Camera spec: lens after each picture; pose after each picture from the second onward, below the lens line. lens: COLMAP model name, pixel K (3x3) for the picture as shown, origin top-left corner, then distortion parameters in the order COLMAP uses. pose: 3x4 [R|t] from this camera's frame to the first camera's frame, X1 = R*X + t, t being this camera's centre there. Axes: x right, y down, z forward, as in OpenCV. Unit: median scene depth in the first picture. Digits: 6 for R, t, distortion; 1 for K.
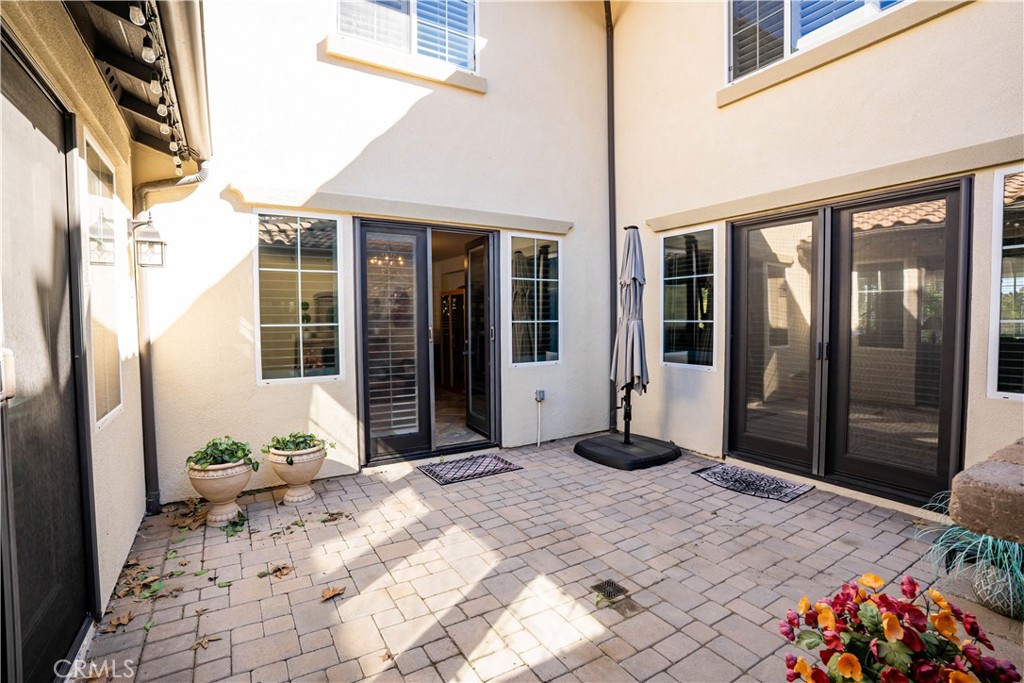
lens RADIAL K [[472.6, 0, 511.2], [0, 472.6, 339.1], [0, 0, 1]] dist [0.008940, 0.001599]
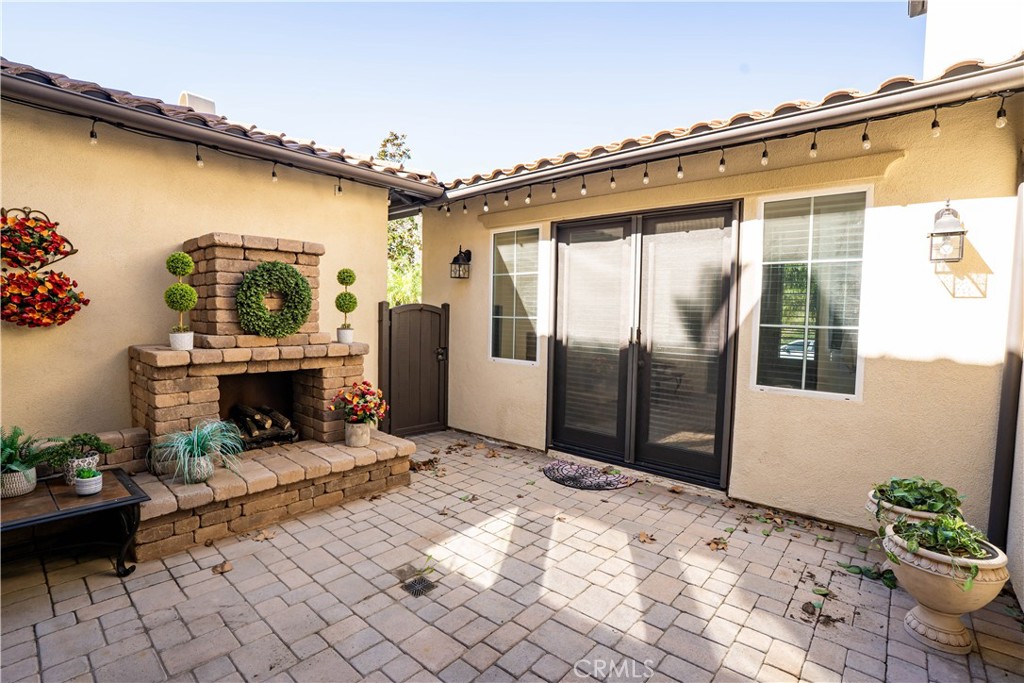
lens RADIAL K [[472.6, 0, 511.8], [0, 472.6, 341.5], [0, 0, 1]] dist [0.008940, 0.001599]
pose [[-0.949298, 0.011857, -0.314153, 0.318614], [-0.020592, 0.994797, 0.099771, -0.091060], [0.313702, 0.101181, -0.944115, 1.889030]]
